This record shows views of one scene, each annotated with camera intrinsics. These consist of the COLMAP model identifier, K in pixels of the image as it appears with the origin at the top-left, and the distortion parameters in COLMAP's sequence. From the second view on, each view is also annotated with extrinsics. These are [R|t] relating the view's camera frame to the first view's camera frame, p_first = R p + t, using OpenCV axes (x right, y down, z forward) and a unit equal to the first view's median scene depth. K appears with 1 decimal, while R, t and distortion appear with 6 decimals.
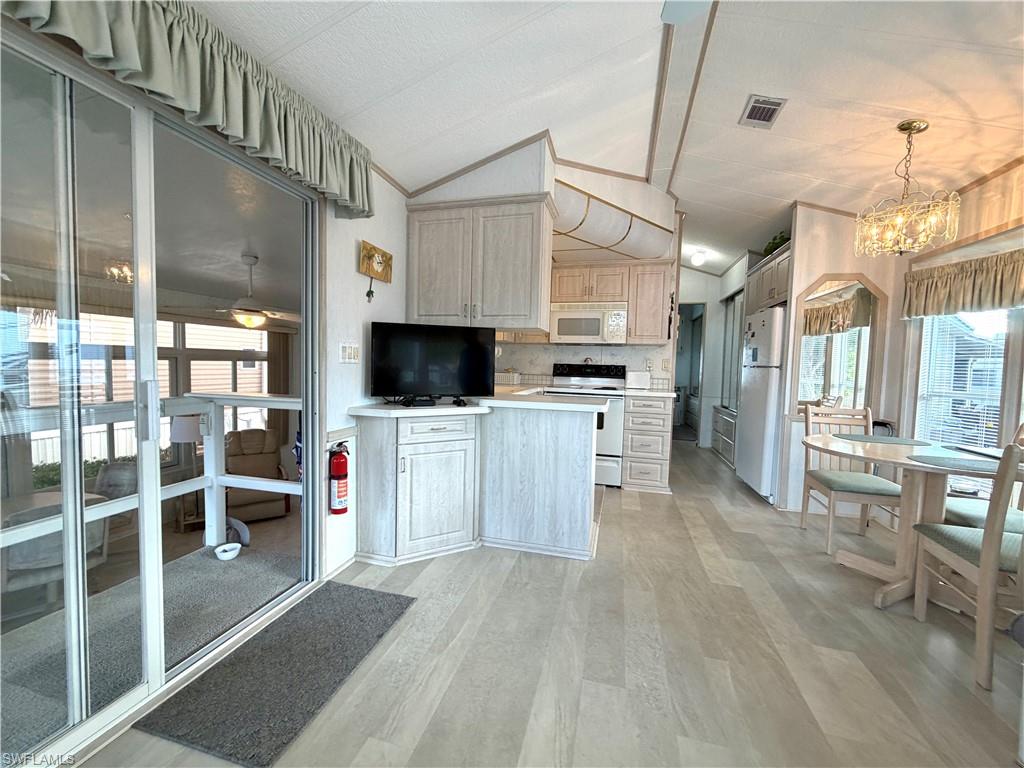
lens RADIAL K [[408.2, 0, 508.8], [0, 408.2, 385.6], [0, 0, 1]] dist [0.000813, -0.000251]
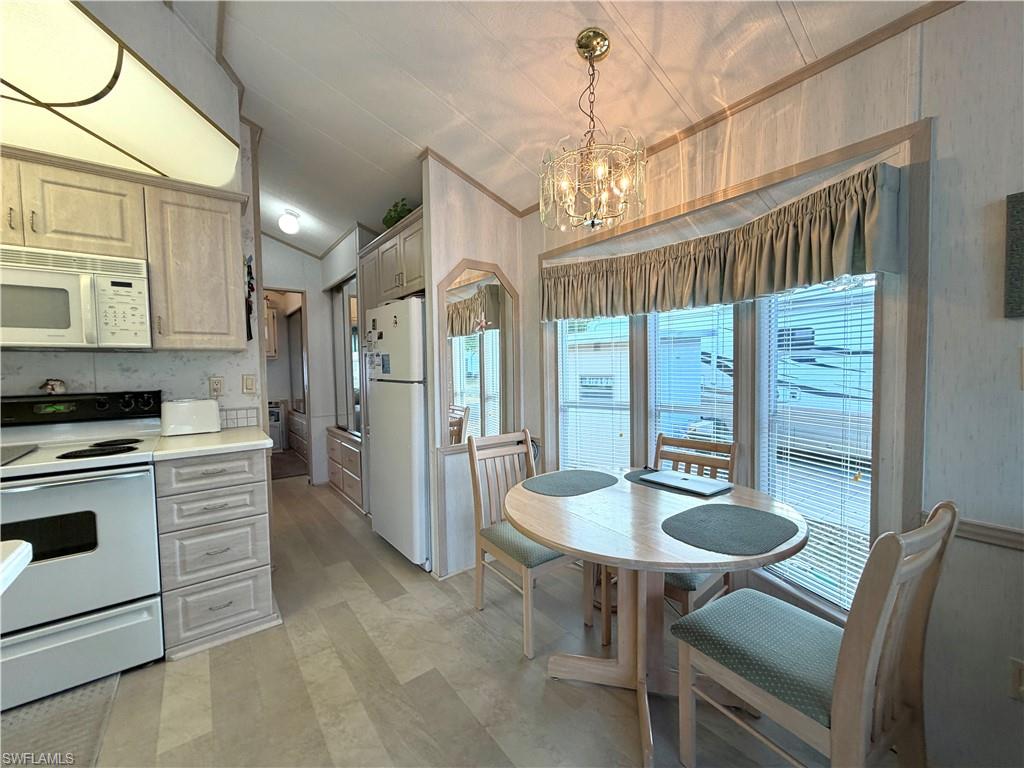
lens RADIAL K [[408.2, 0, 508.8], [0, 408.2, 385.6], [0, 0, 1]] dist [0.000813, -0.000251]
pose [[0.609290, -0.072120, 0.789661, 0.194486], [0.072936, 0.996731, 0.034755, -0.054203], [-0.789586, 0.036419, 0.612558, 0.455307]]
